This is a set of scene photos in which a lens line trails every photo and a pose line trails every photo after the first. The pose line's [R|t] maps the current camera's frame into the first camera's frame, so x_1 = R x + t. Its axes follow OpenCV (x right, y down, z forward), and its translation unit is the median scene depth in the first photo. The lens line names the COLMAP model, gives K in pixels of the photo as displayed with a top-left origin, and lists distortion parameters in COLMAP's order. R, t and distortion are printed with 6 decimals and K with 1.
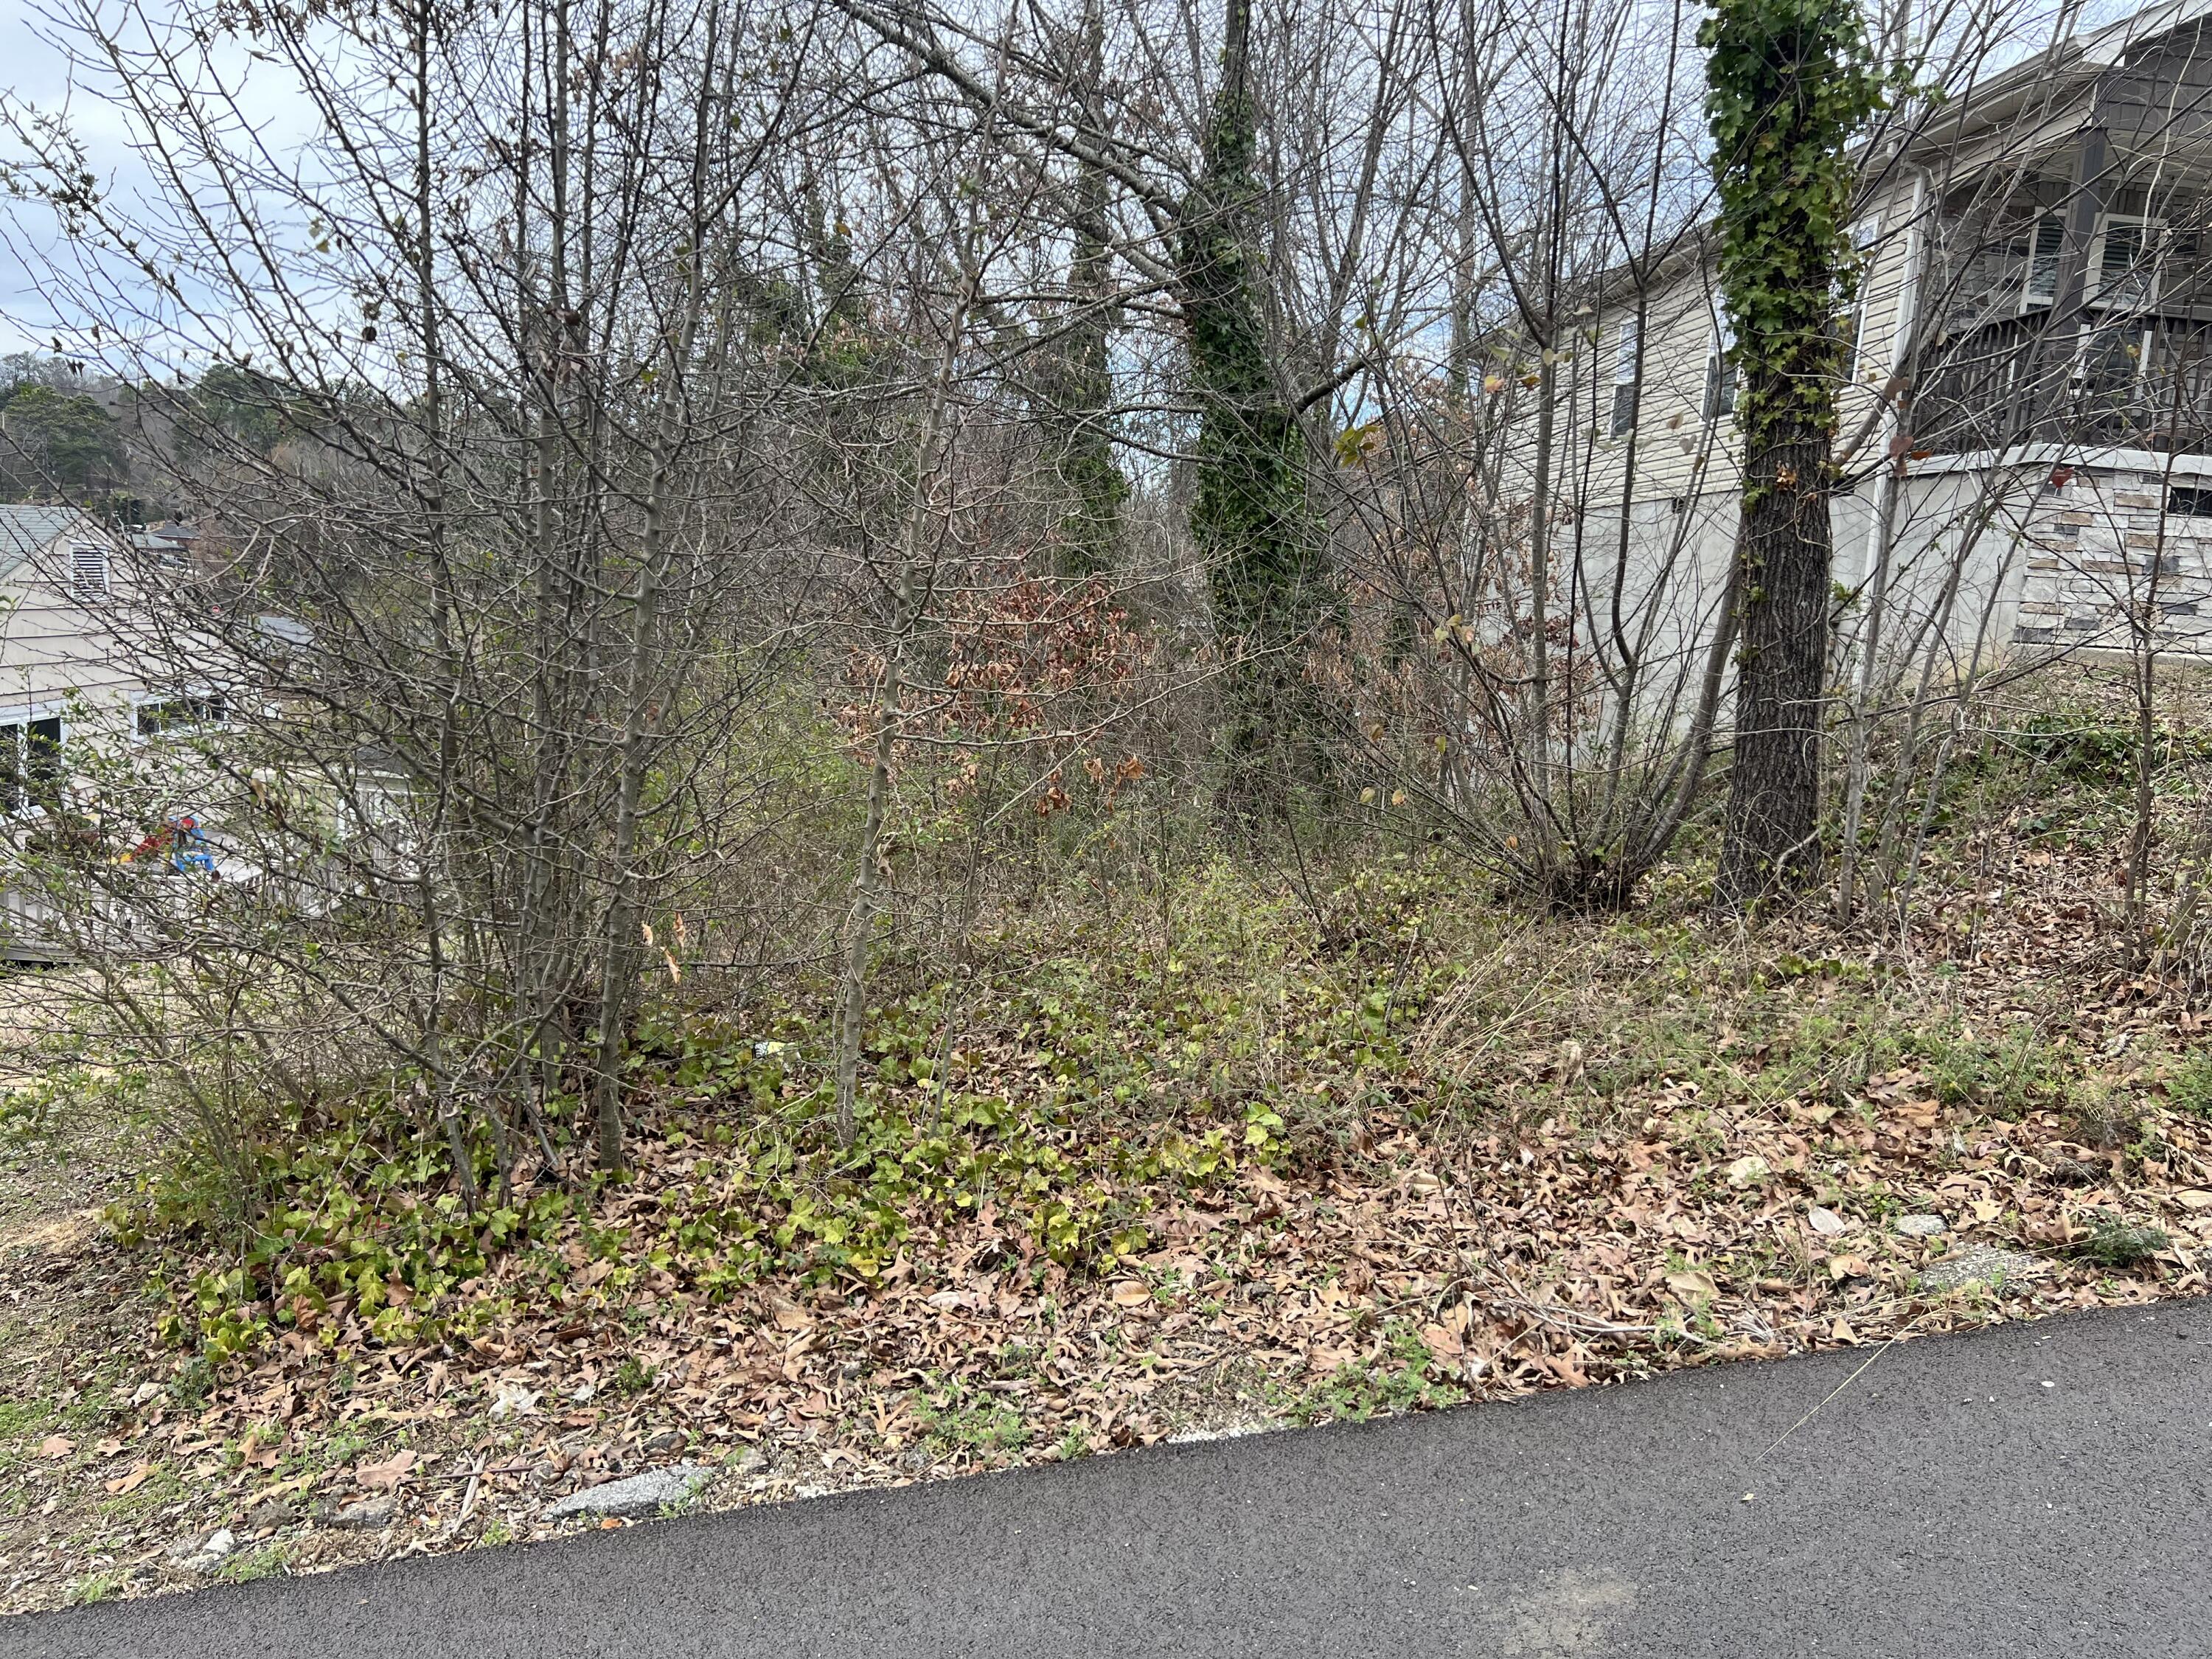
lens RADIAL K [[1671.5, 0, 1124.3], [0, 1671.5, 815.0], [0, 0, 1]] dist [0.037218, -0.054015]
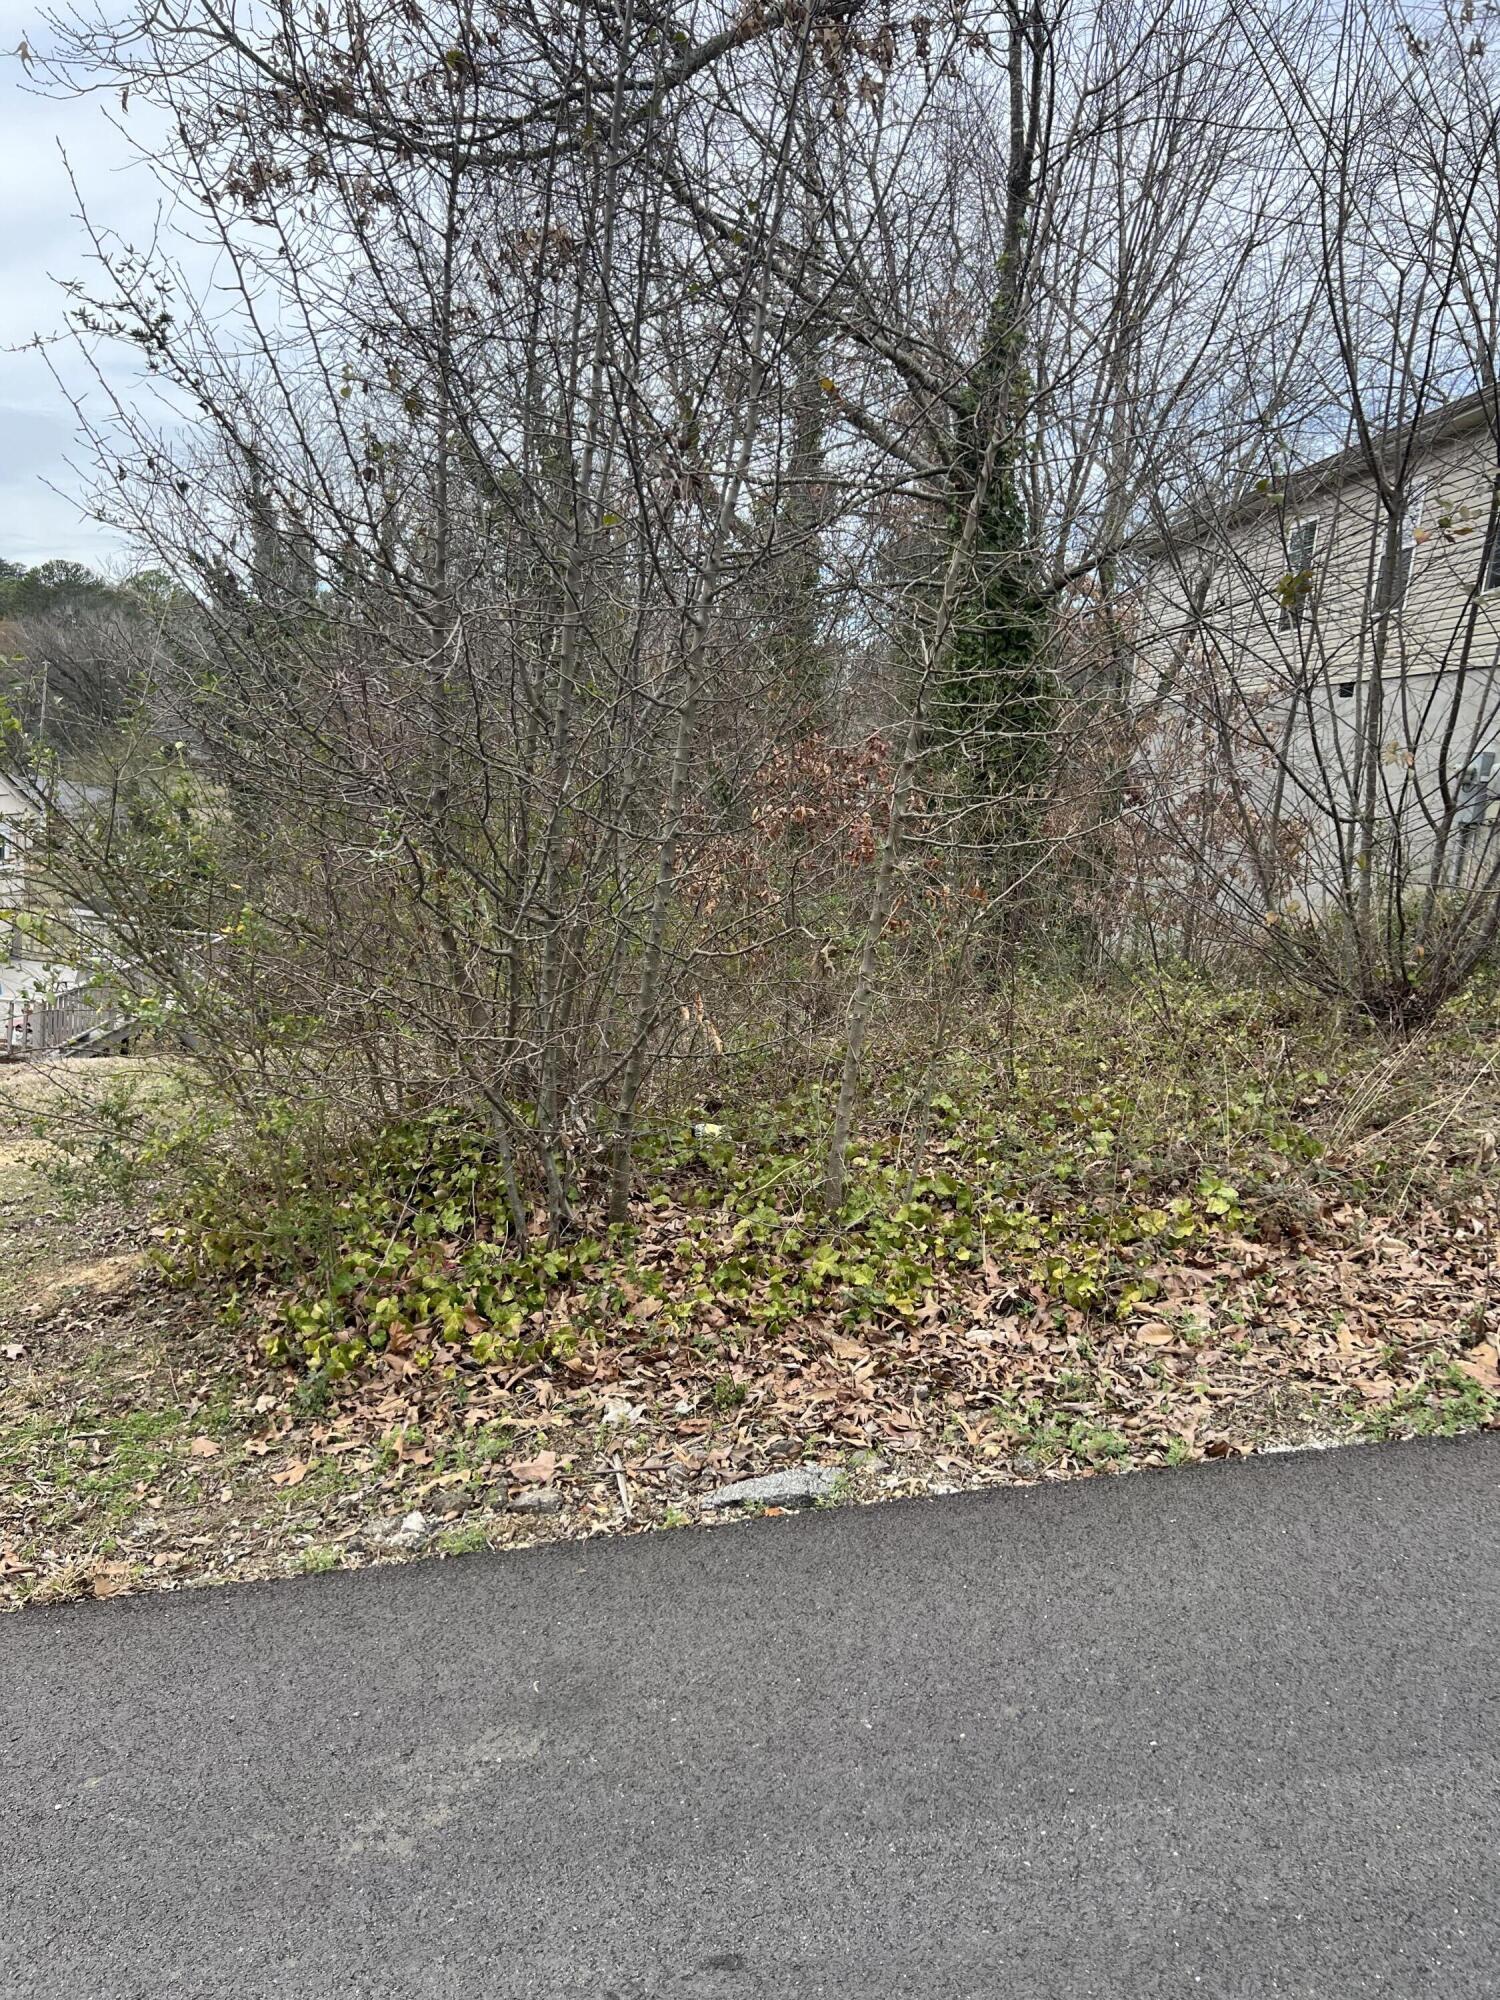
lens RADIAL K [[1511.3, 0, 745.8], [0, 1511.3, 996.5], [0, 0, 1]] dist [0.037218, -0.054015]
pose [[0.999732, 0.022797, 0.004056, -0.276204], [-0.022852, 0.999641, 0.014020, 0.051884], [-0.003735, -0.014109, 0.999893, -0.008380]]
